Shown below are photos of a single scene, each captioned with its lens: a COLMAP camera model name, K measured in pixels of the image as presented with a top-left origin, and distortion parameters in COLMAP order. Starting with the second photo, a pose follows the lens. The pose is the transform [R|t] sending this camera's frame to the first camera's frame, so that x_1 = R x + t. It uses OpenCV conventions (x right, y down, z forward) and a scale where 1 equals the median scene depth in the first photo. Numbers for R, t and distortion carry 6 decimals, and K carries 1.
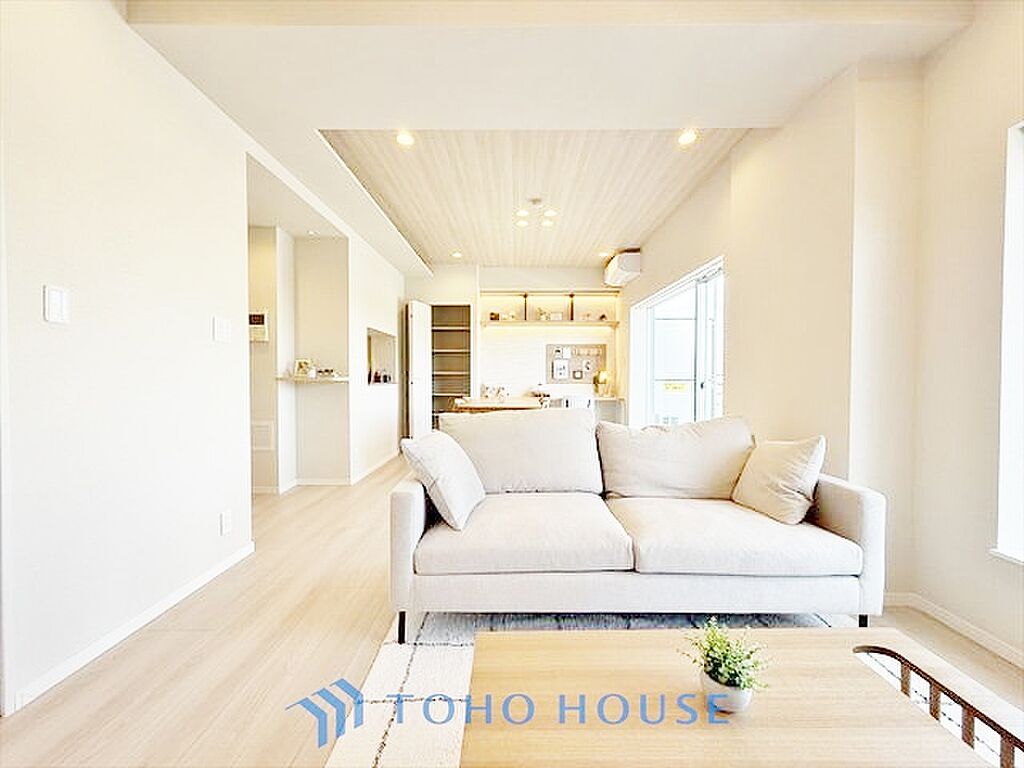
lens RADIAL K [[409.7, 0, 512.0], [0, 409.7, 384.0], [0, 0, 1]] dist [0.001830, 0.000263]
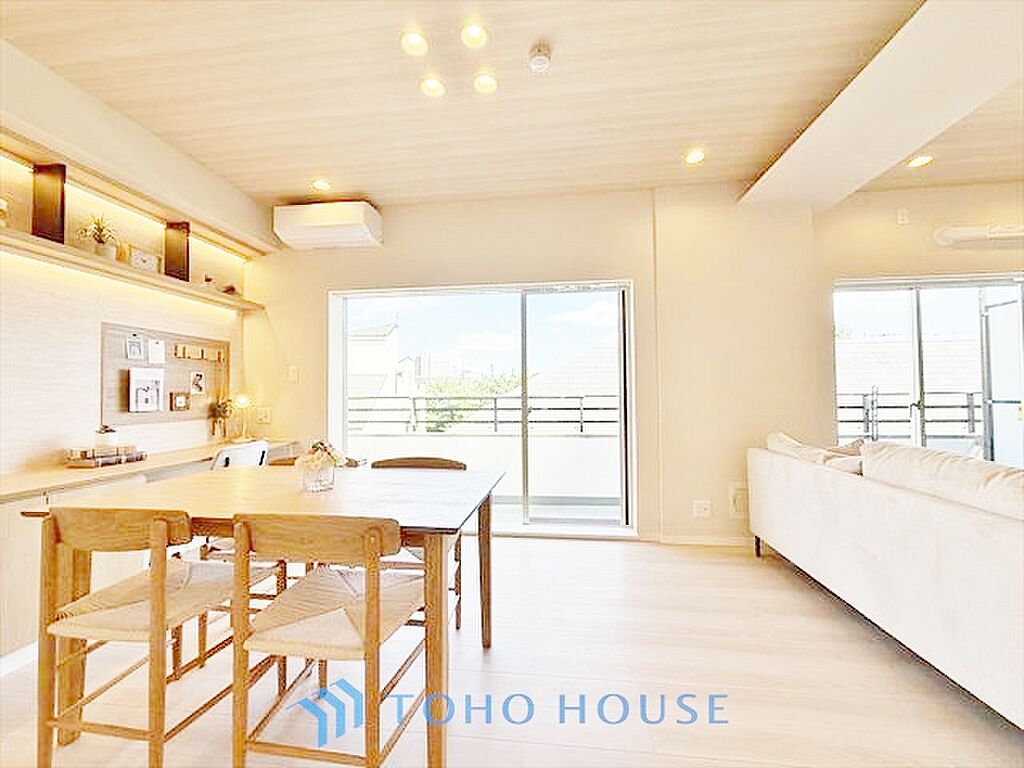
lens RADIAL K [[409.7, 0, 512.0], [0, 409.7, 384.0], [0, 0, 1]] dist [0.001830, 0.000263]
pose [[0.107379, 0.024458, 0.993917, -0.288867], [0.029294, 0.999186, -0.027752, -0.021209], [-0.993787, 0.032095, 0.106575, 0.673513]]
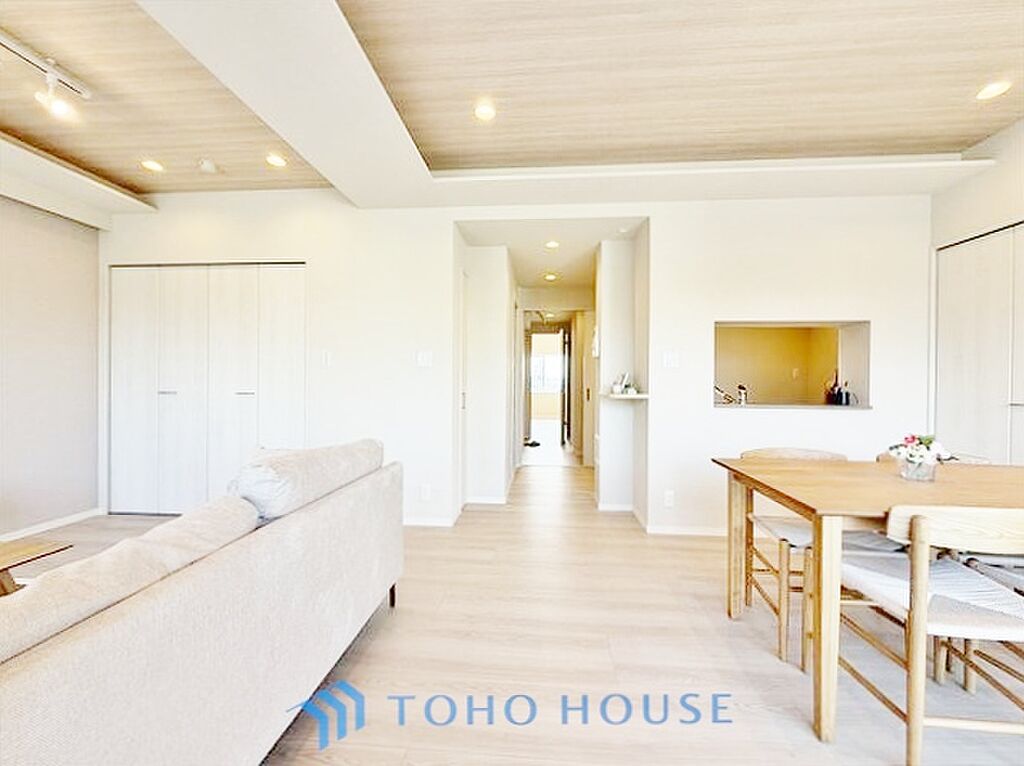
lens RADIAL K [[409.7, 0, 512.0], [0, 409.7, 383.0], [0, 0, 1]] dist [0.001830, 0.000263]
pose [[-0.080350, 0.003759, -0.996760, 0.287221], [-0.027950, 0.999591, 0.006023, -0.024900], [0.996375, 0.028343, -0.080212, 0.571597]]
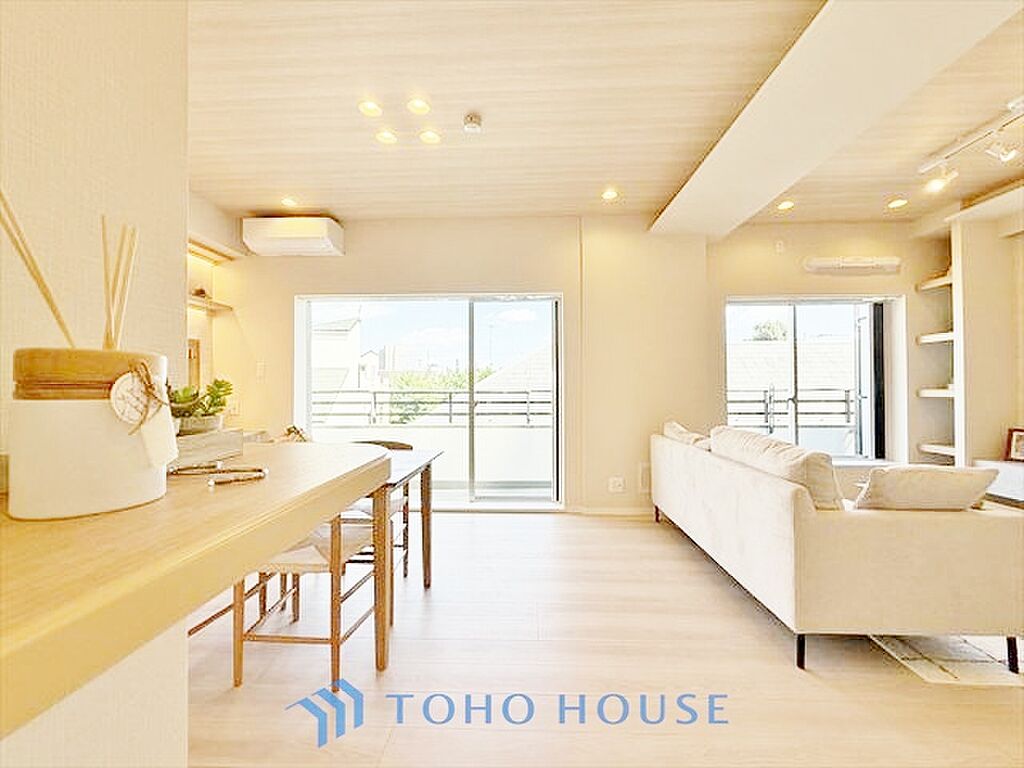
lens RADIAL K [[409.7, 0, 512.0], [0, 409.7, 384.0], [0, 0, 1]] dist [0.001830, 0.000263]
pose [[0.026100, 0.010623, 0.999603, -0.379373], [0.024597, 0.999634, -0.011265, -0.022180], [-0.999357, 0.024881, 0.025830, 0.632613]]
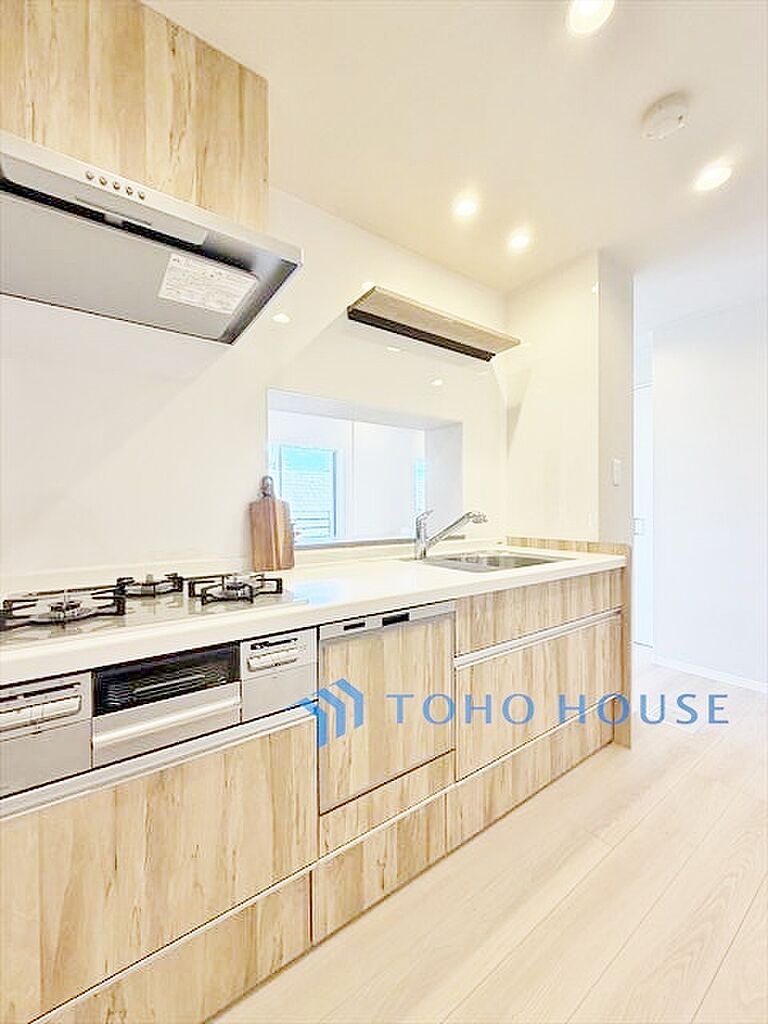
lens RADIAL K [[409.7, 0, 384.0], [0, 409.7, 512.0], [0, 0, 1]] dist [0.001830, 0.000263]
pose [[-0.586971, -0.005222, 0.809591, -0.617028], [0.020770, 0.999553, 0.021507, -0.034248], [-0.809341, 0.029439, -0.586601, 1.096219]]
